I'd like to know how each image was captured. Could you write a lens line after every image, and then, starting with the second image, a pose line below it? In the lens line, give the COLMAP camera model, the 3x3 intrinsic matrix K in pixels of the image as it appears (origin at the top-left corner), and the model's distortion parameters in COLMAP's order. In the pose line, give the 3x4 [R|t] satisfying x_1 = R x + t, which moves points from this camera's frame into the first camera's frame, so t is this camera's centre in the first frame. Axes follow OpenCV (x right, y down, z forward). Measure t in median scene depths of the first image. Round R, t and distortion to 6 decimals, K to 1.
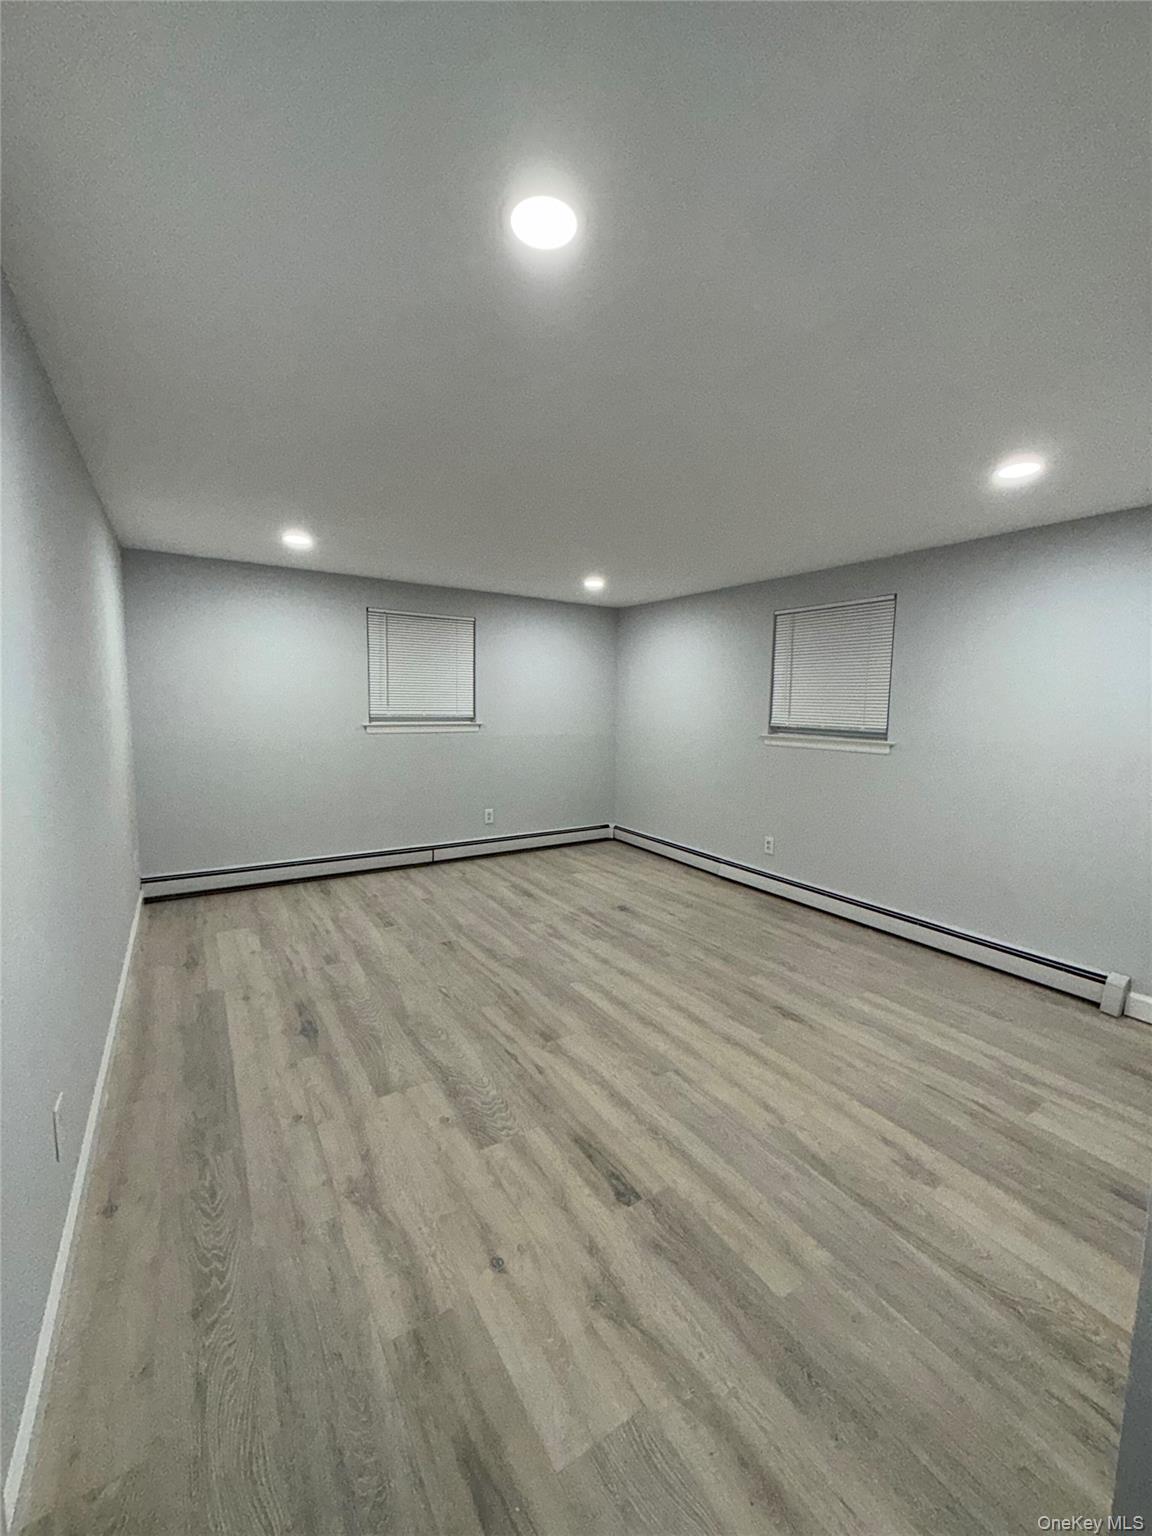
lens RADIAL K [[610.8, 0, 576.0], [0, 610.8, 768.0], [0, 0, 1]] dist [0.000336, -0.000231]
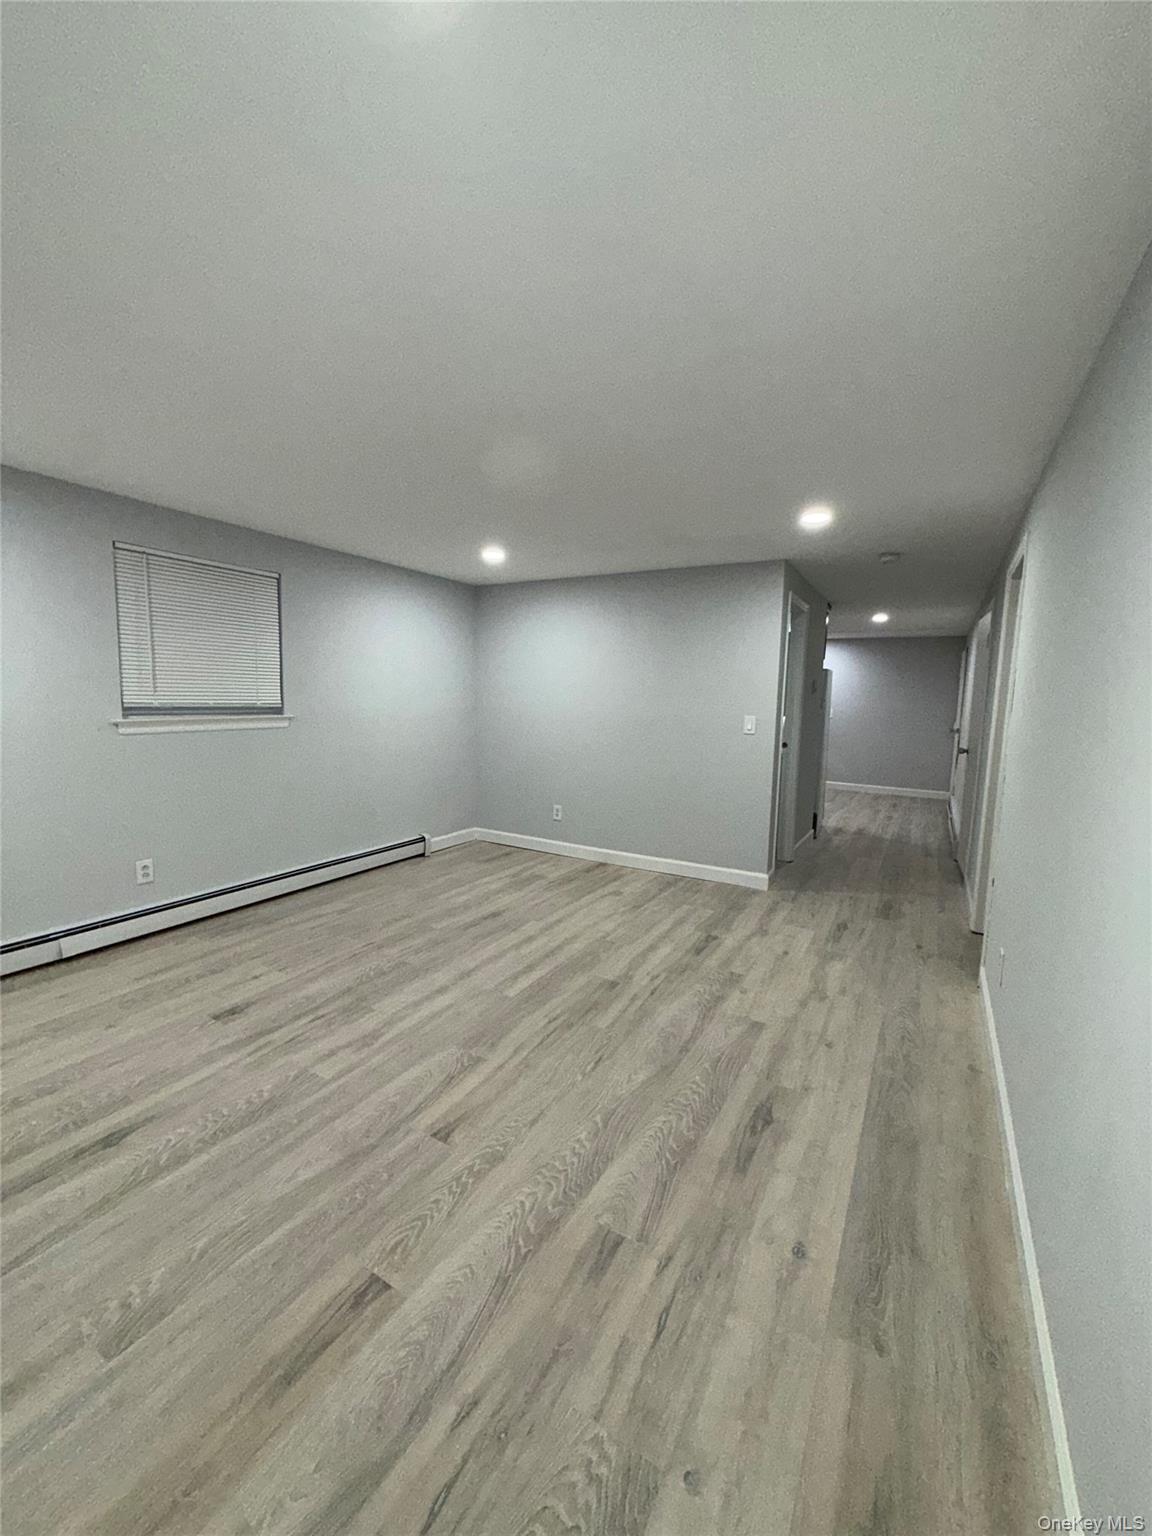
lens RADIAL K [[610.8, 0, 576.0], [0, 610.8, 768.0], [0, 0, 1]] dist [0.000336, -0.000231]
pose [[-0.454673, -0.135273, 0.880326, -0.875184], [0.063202, 0.981007, 0.183386, -0.153431], [-0.888413, 0.139019, -0.437488, 1.365823]]
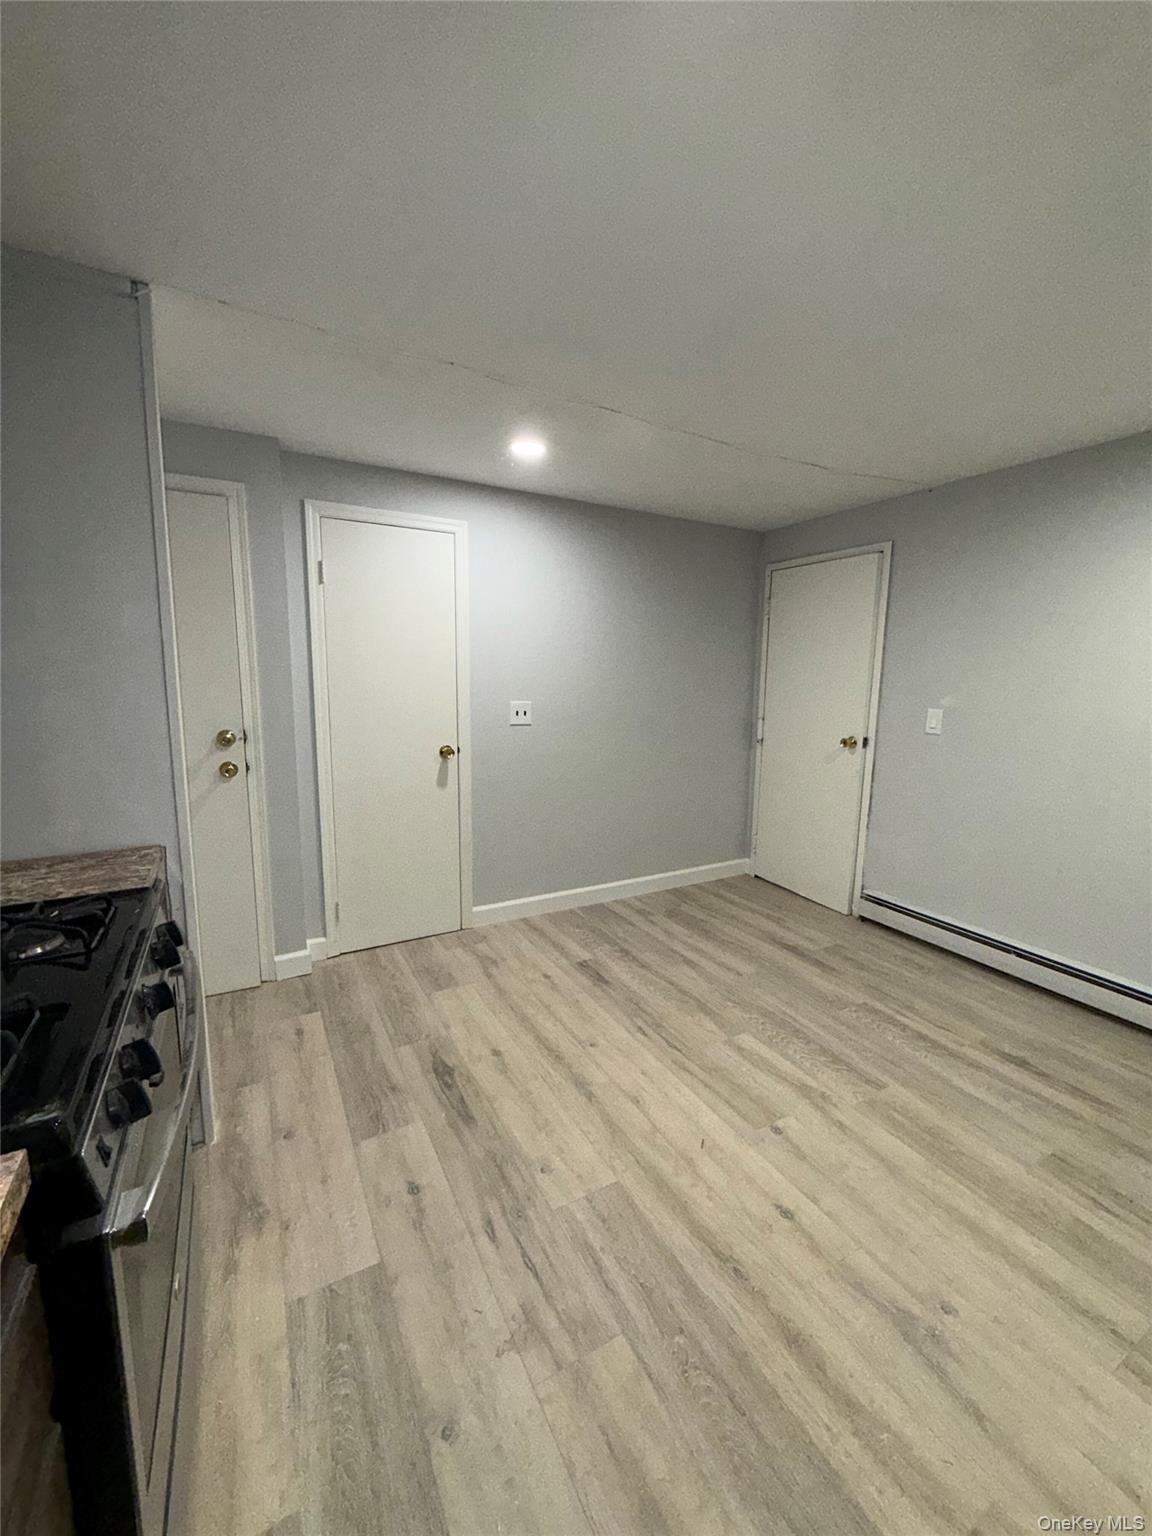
lens RADIAL K [[610.8, 0, 576.0], [0, 610.8, 768.0], [0, 0, 1]] dist [0.000336, -0.000231]
pose [[-0.997333, -0.037899, 0.062376, -0.594233], [-0.020750, 0.966585, 0.255504, -0.169063], [-0.069975, 0.253528, -0.964794, 1.543708]]
